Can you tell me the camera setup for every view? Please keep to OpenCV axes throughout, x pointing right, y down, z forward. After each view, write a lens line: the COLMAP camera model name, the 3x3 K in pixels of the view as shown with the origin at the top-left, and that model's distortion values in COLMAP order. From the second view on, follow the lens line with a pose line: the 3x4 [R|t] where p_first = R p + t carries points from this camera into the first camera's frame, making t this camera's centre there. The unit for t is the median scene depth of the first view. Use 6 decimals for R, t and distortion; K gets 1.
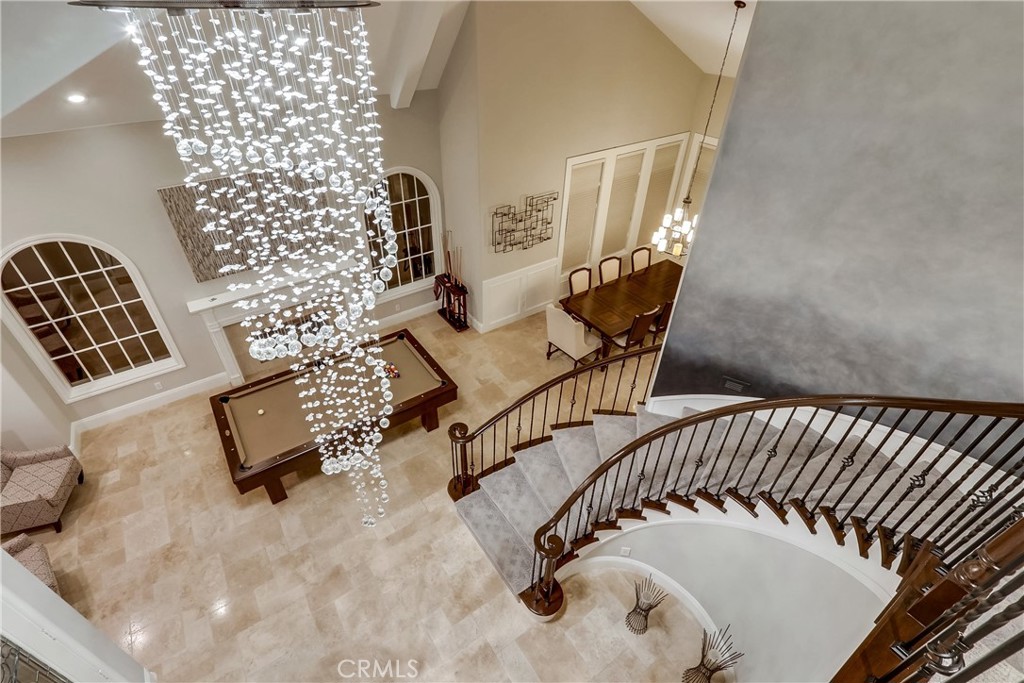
lens RADIAL K [[496.0, 0, 501.2], [0, 496.0, 340.0], [0, 0, 1]] dist [0.004519, 0.000866]
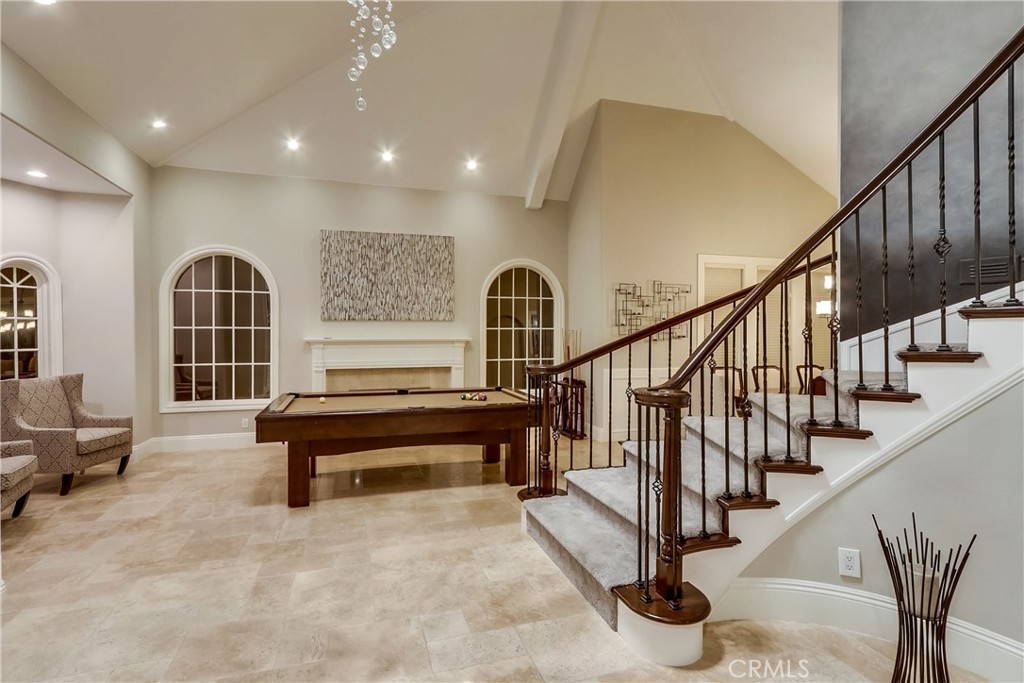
lens RADIAL K [[496.0, 0, 501.2], [0, 496.0, 340.0], [0, 0, 1]] dist [0.004519, 0.000866]
pose [[0.954326, -0.017987, -0.298225, 0.064292], [-0.171760, 0.783712, -0.596904, 0.495695], [0.244458, 0.620864, 0.744827, 0.353752]]
